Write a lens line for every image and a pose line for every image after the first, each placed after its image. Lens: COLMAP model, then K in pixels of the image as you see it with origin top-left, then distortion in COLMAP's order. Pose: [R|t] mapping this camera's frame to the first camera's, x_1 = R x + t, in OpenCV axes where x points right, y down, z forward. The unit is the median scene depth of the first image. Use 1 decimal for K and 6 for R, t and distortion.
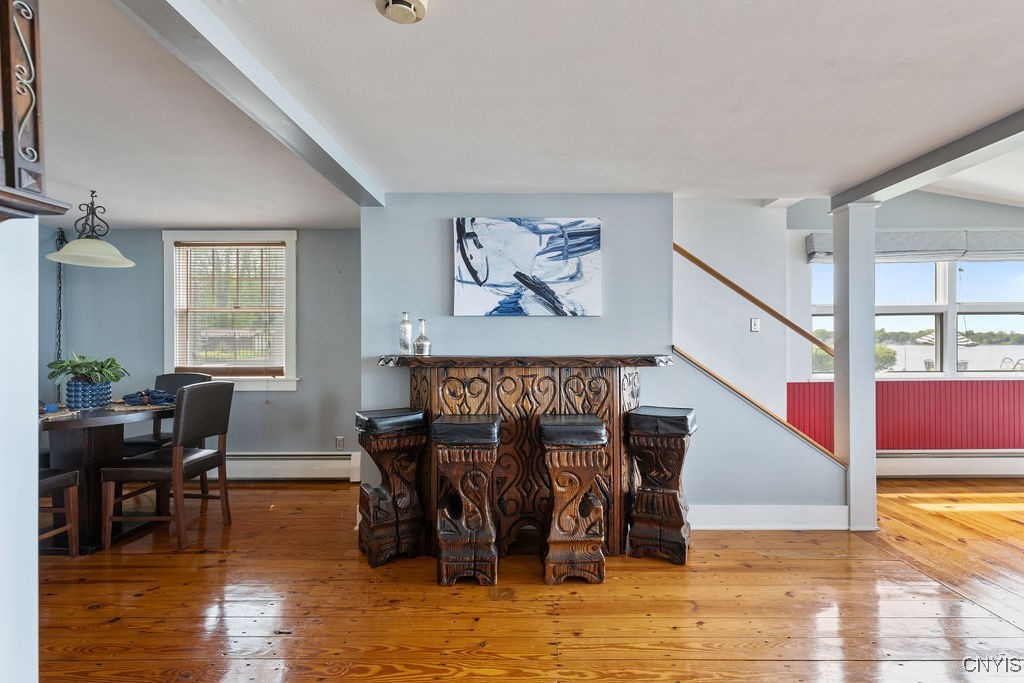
lens RADIAL K [[463.2, 0, 514.1], [0, 463.2, 340.5], [0, 0, 1]] dist [0.008325, -0.001484]
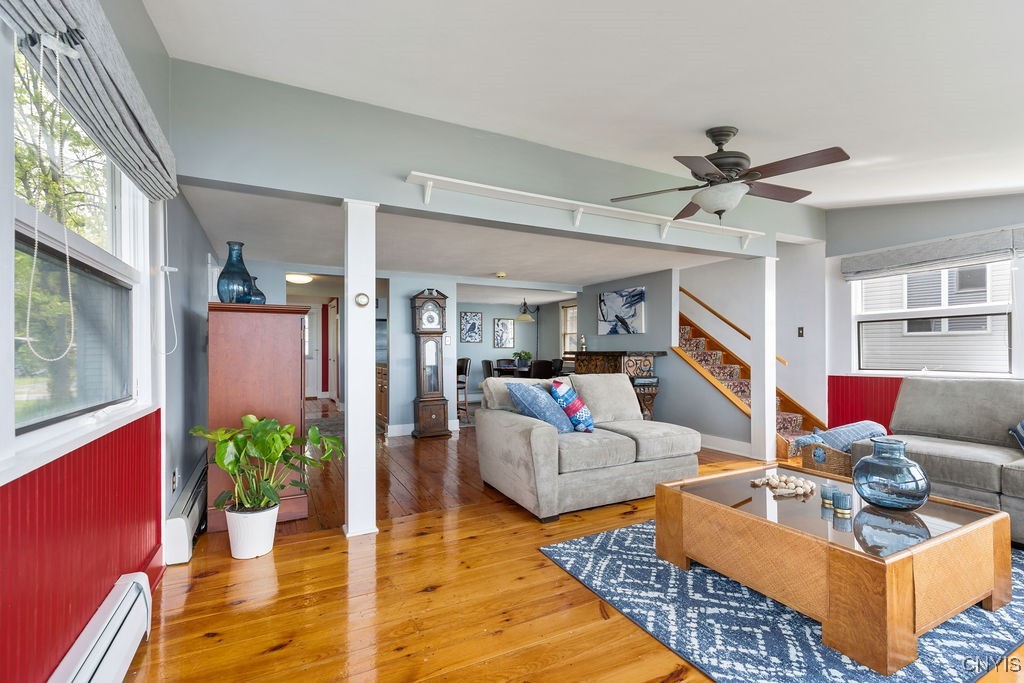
lens RADIAL K [[463.2, 0, 517.8], [0, 463.2, 350.3], [0, 0, 1]] dist [0.008325, -0.001484]
pose [[0.474584, 0.001326, -0.880209, 1.779670], [0.001364, 0.999997, 0.002242, 0.020426], [0.880209, -0.002265, 0.474580, -0.504082]]
